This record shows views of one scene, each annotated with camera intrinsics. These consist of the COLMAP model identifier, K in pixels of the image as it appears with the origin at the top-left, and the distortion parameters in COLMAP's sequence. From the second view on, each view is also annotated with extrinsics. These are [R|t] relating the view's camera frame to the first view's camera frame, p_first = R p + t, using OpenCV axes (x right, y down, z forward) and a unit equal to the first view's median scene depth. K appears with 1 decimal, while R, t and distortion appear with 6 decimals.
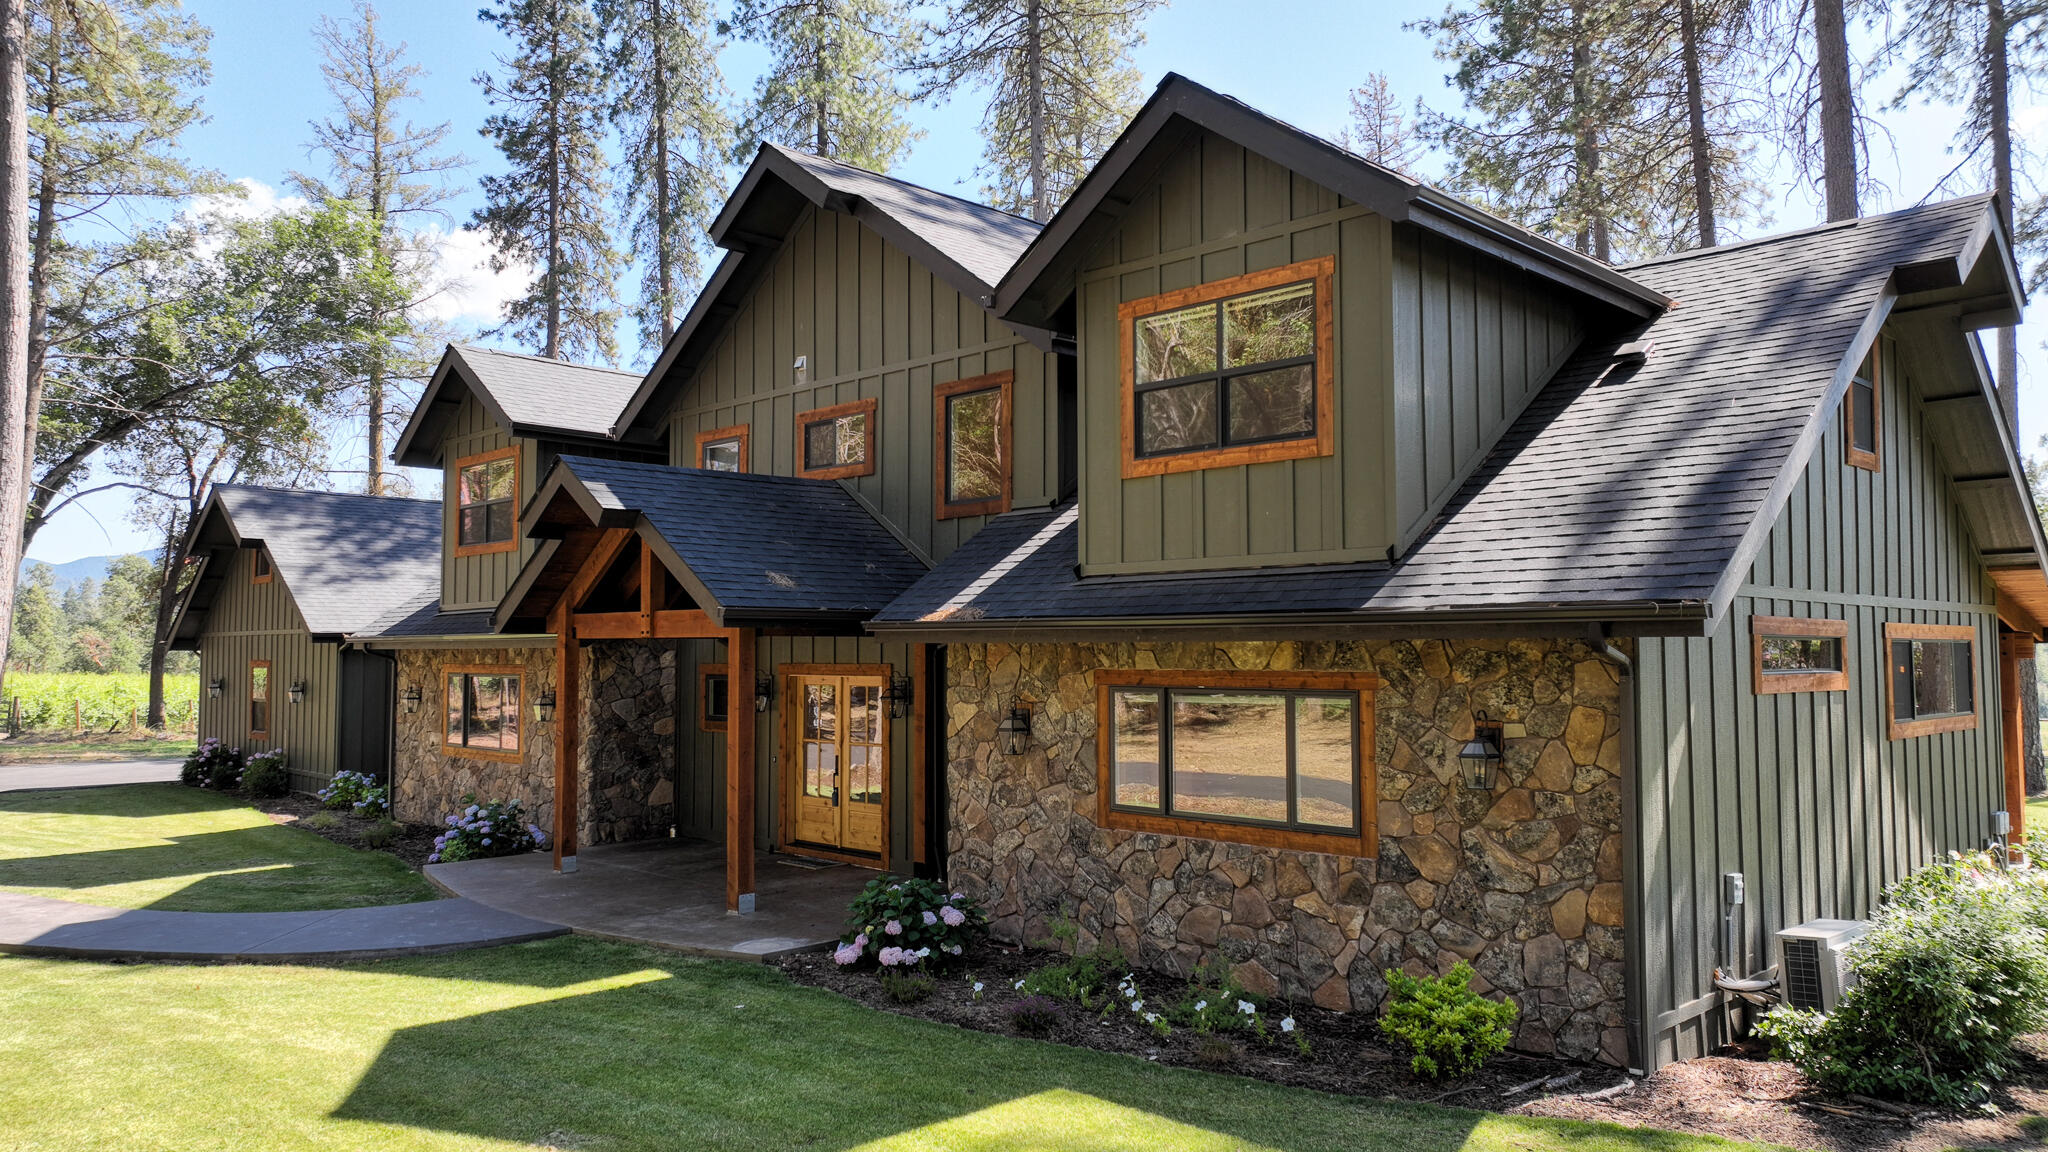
lens RADIAL K [[1424.3, 0, 1024.0], [0, 1424.3, 576.0], [0, 0, 1]] dist [-0.005616, 0.018408]
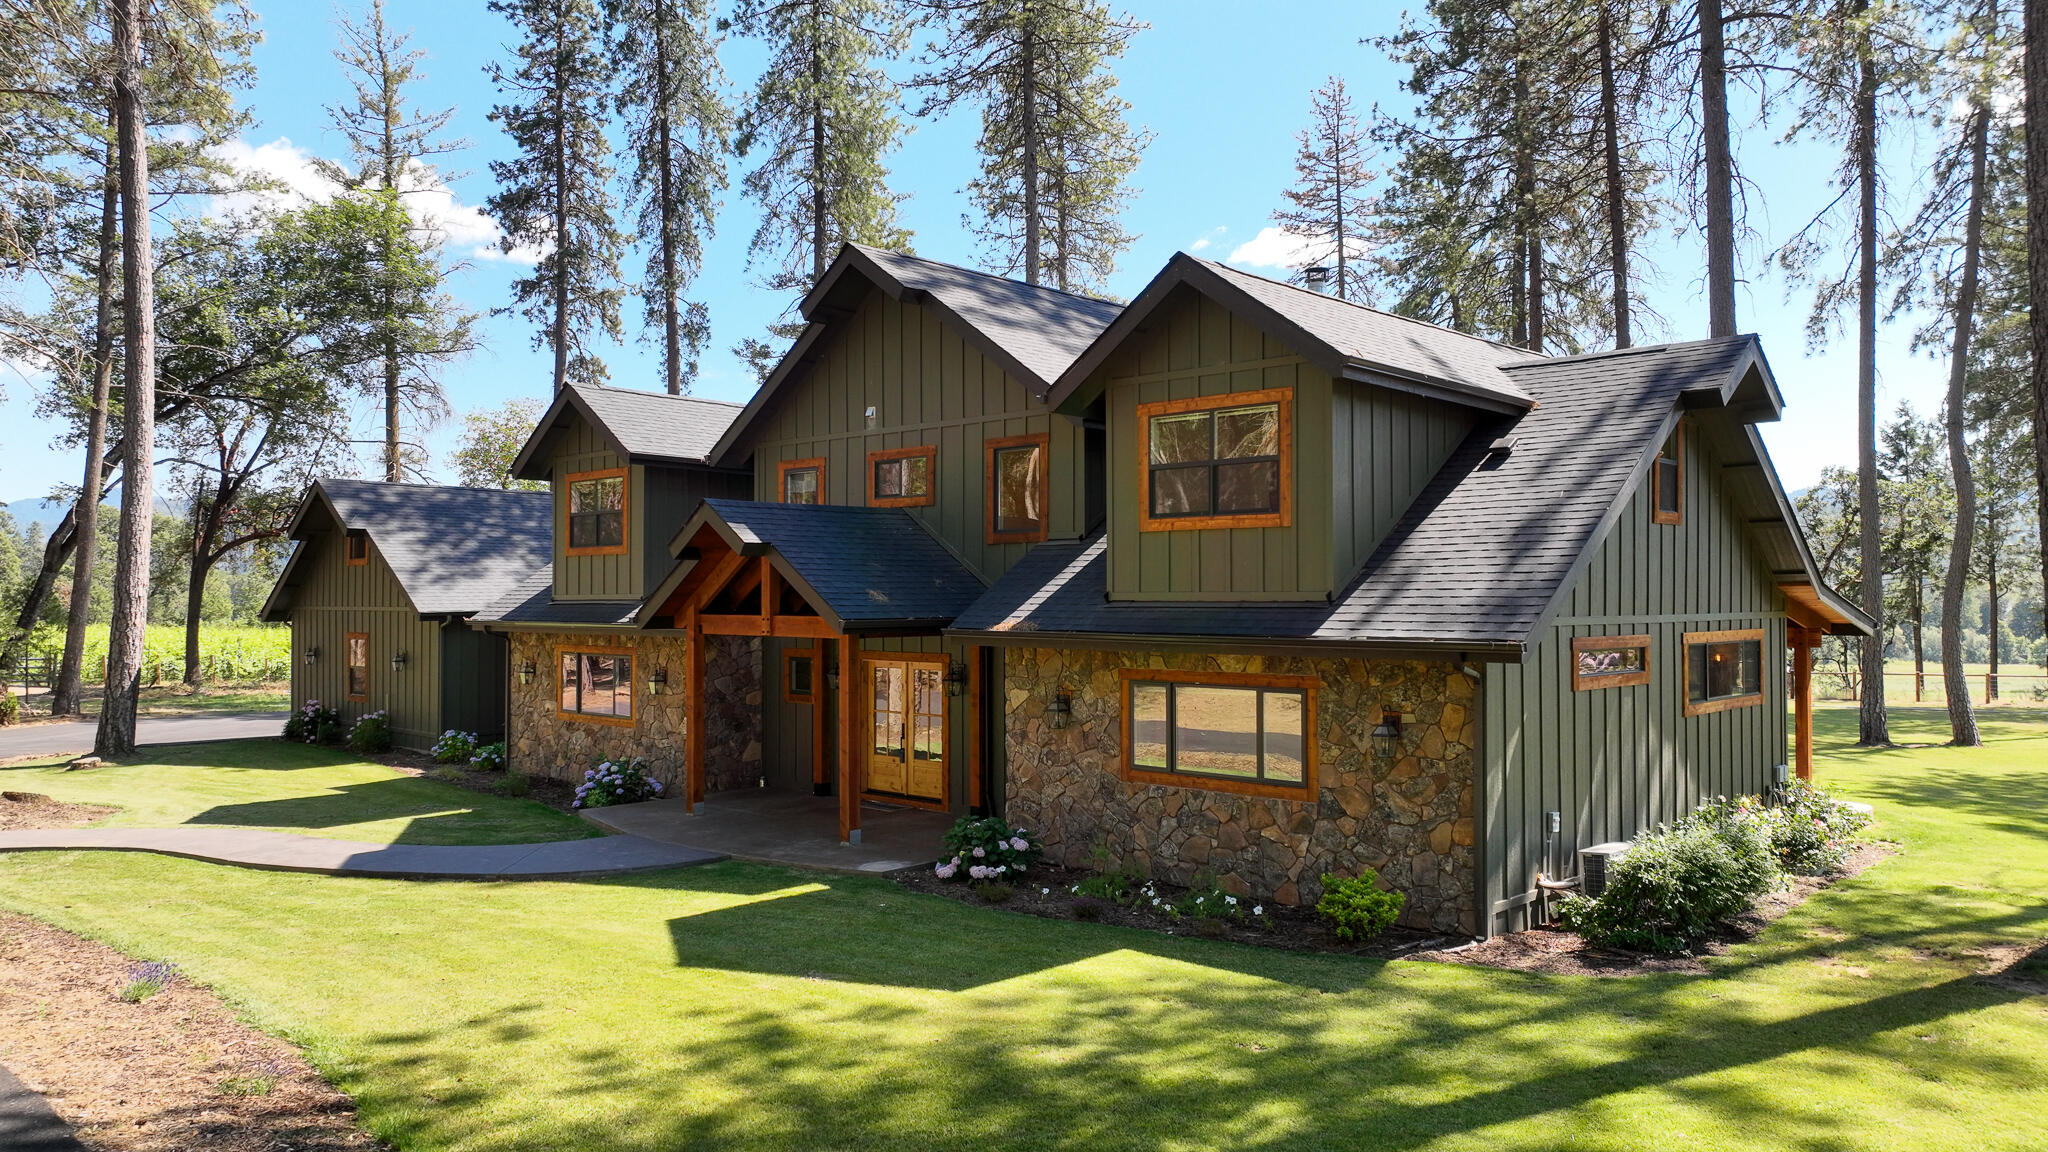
lens RADIAL K [[1424.3, 0, 1024.0], [0, 1424.3, 576.0], [0, 0, 1]] dist [-0.005616, 0.018408]
pose [[0.999604, 0.000946, 0.028132, -0.054903], [-0.002034, 0.999250, 0.038661, -0.051796], [-0.028075, -0.038703, 0.998856, -0.254920]]
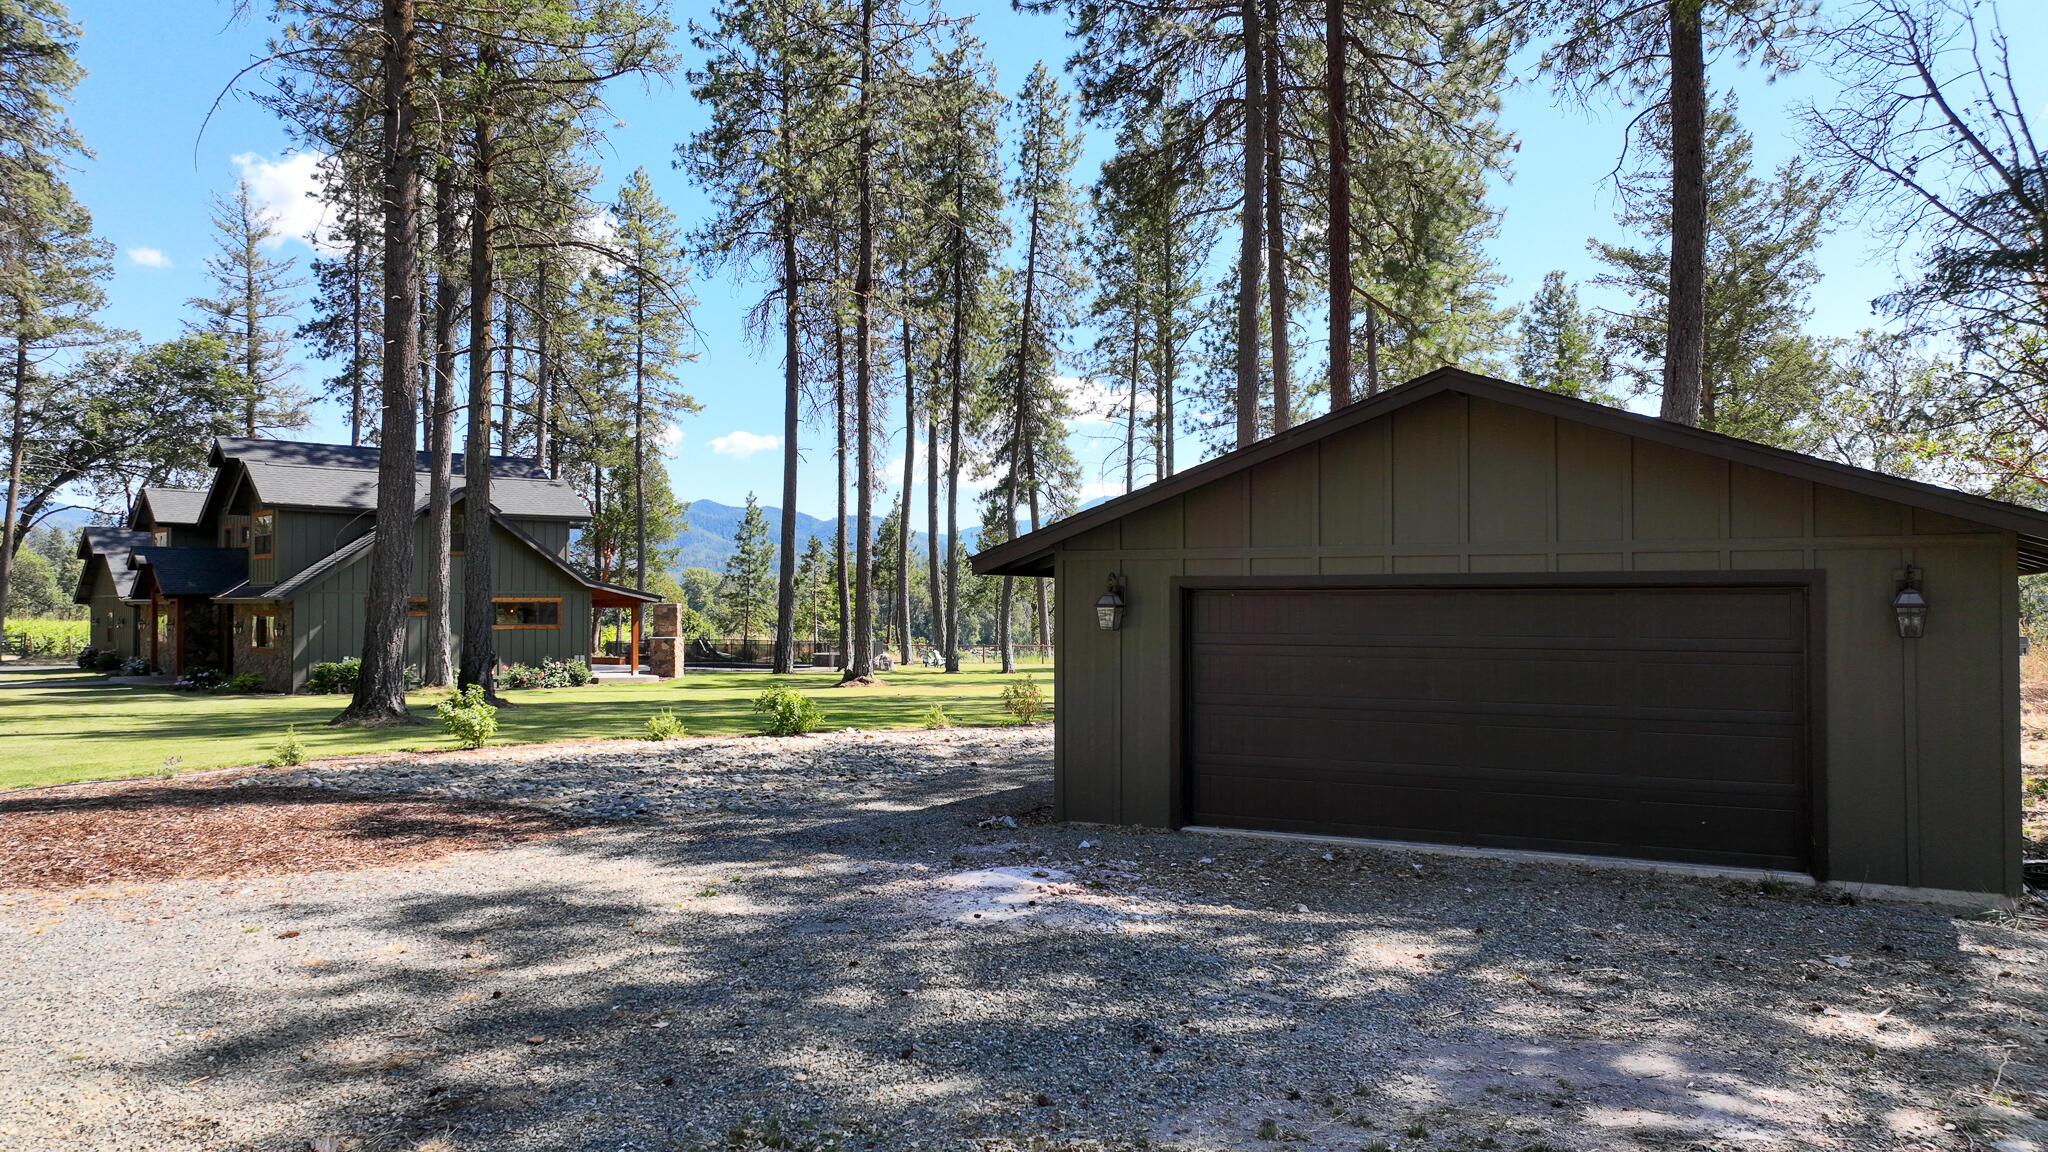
lens RADIAL K [[1424.3, 0, 1024.0], [0, 1424.3, 576.0], [0, 0, 1]] dist [-0.005616, 0.018408]
pose [[0.999563, -0.002580, -0.029463, 1.478345], [0.003623, 0.999367, 0.035378, -0.100246], [0.029353, -0.035469, 0.998940, -1.807132]]
